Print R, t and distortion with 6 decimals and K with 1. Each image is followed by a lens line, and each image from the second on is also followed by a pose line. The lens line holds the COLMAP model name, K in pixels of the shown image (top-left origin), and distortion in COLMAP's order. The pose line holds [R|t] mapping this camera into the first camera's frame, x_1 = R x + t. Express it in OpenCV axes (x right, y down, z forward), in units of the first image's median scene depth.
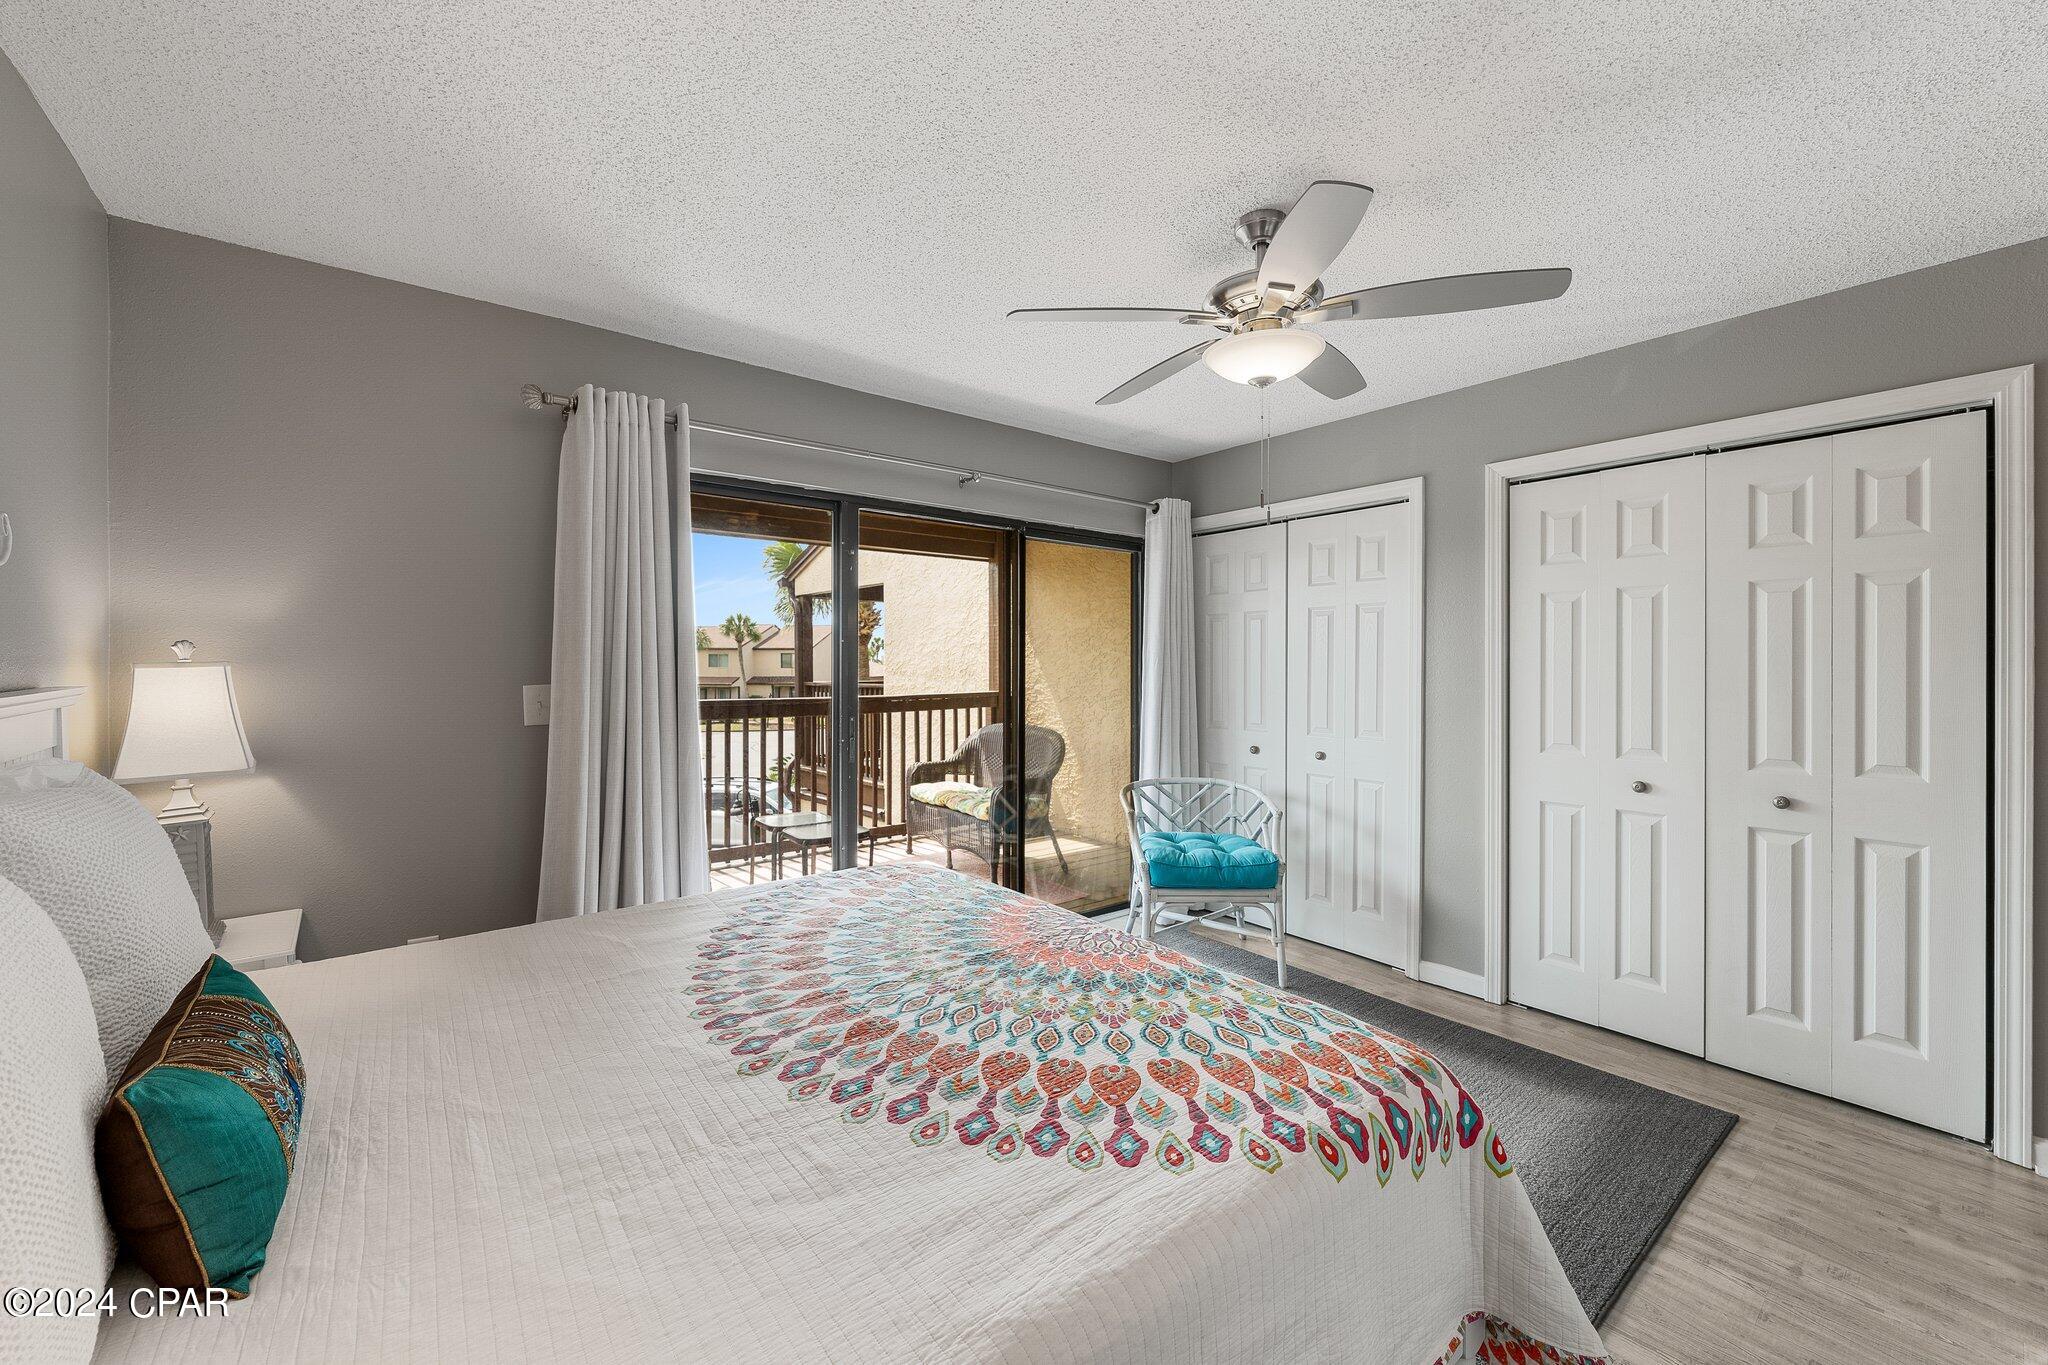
lens RADIAL K [[788.9, 0, 1030.0], [0, 788.9, 668.9], [0, 0, 1]] dist [-0.004238, -0.000513]
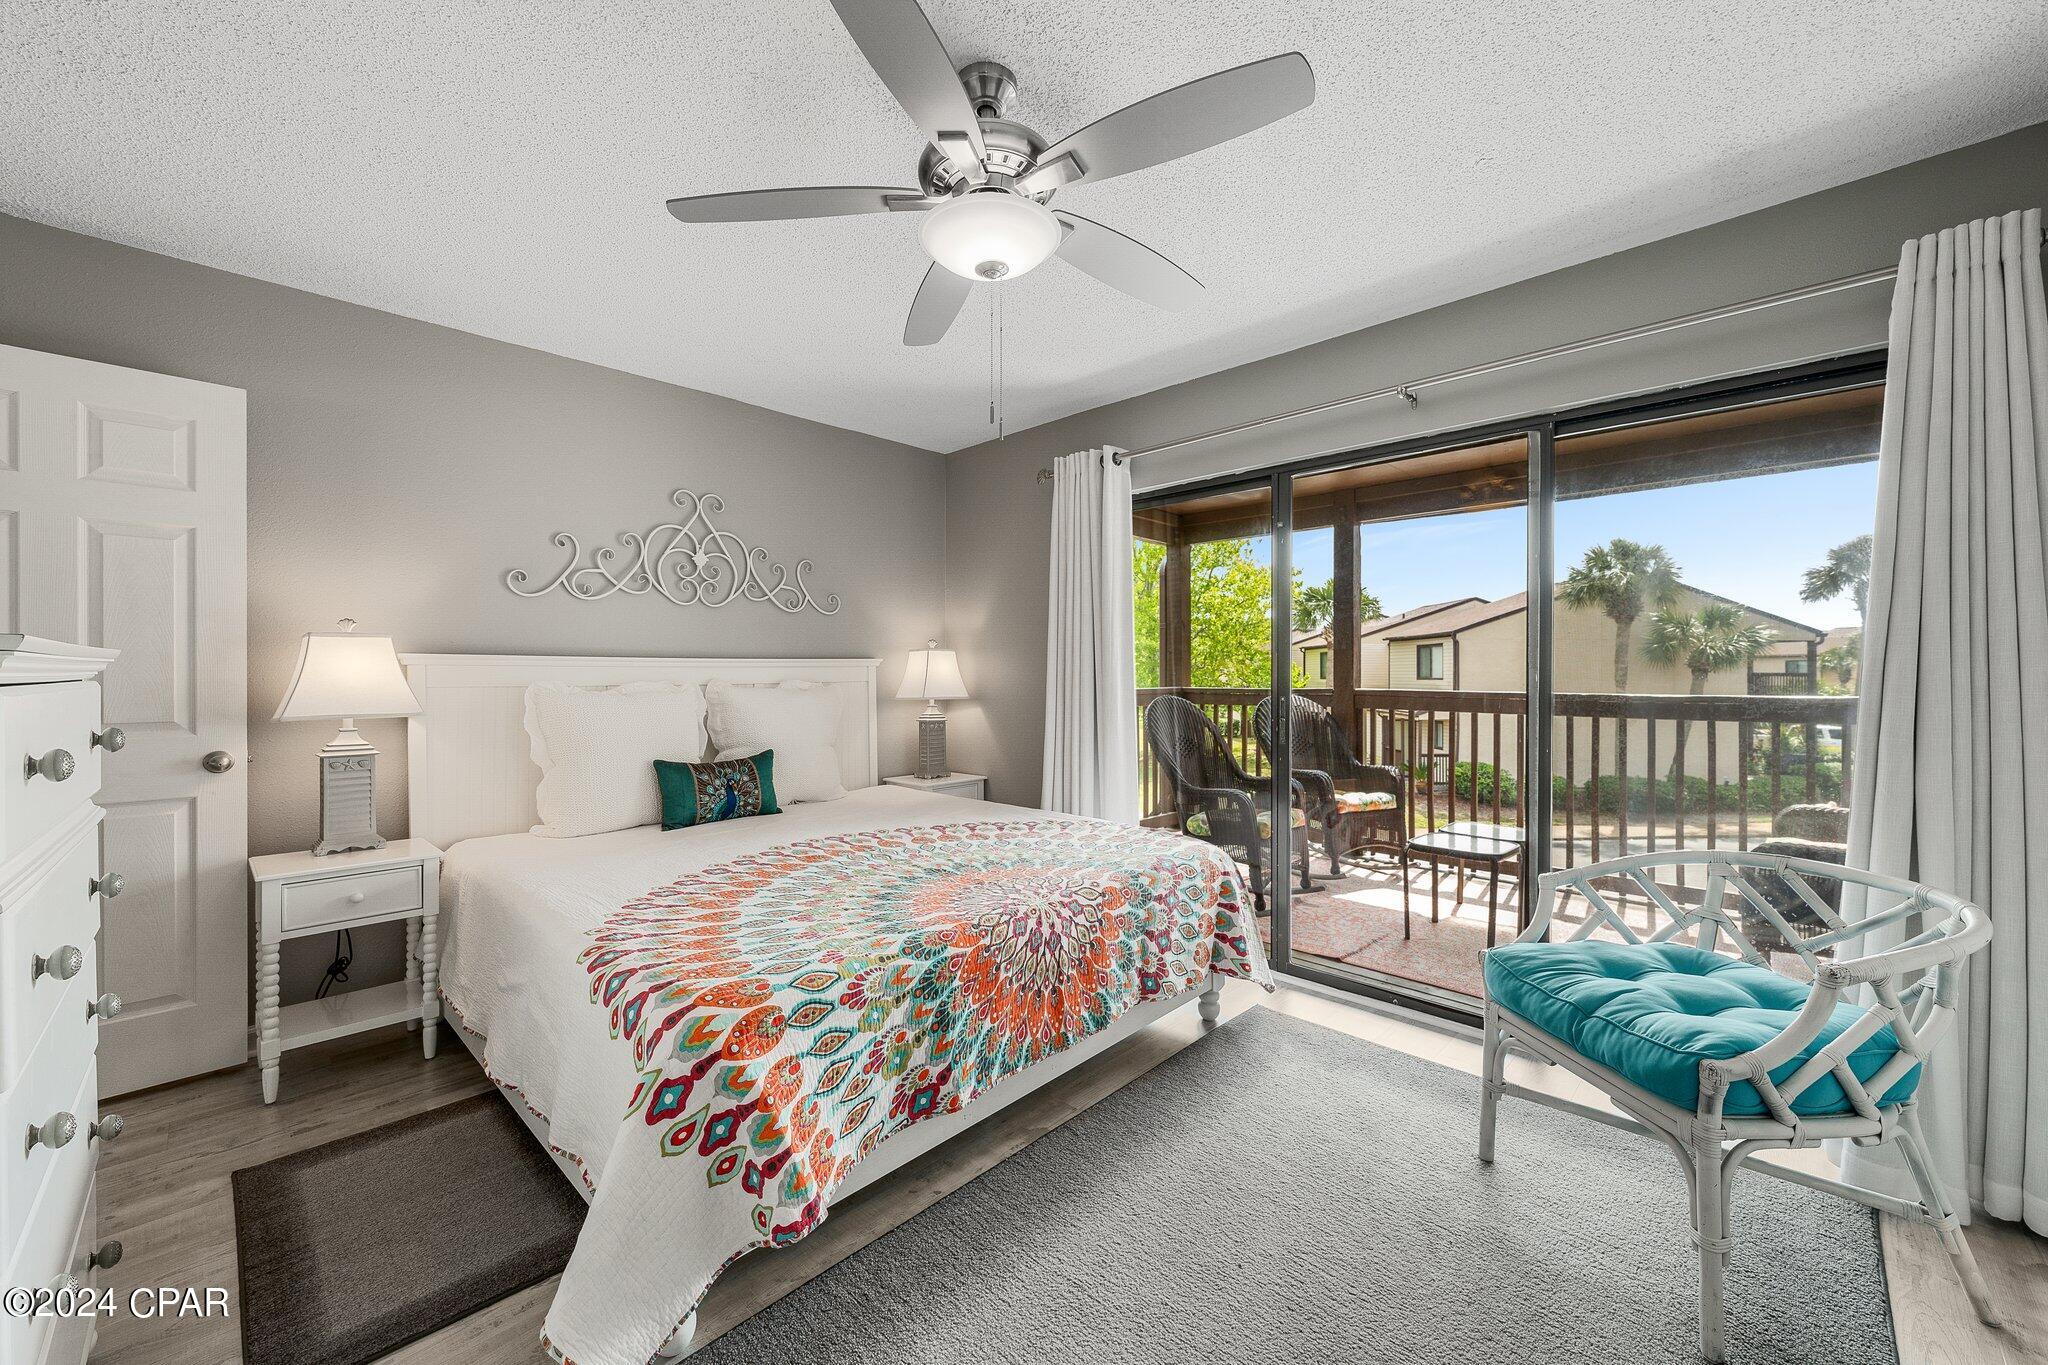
lens RADIAL K [[788.9, 0, 1033.0], [0, 788.9, 677.8], [0, 0, 1]] dist [-0.004238, -0.000513]
pose [[0.134567, 0.003918, -0.990897, 1.439302], [-0.002586, 0.999990, 0.003603, 0.073988], [0.990901, 0.002077, 0.134575, 1.198182]]
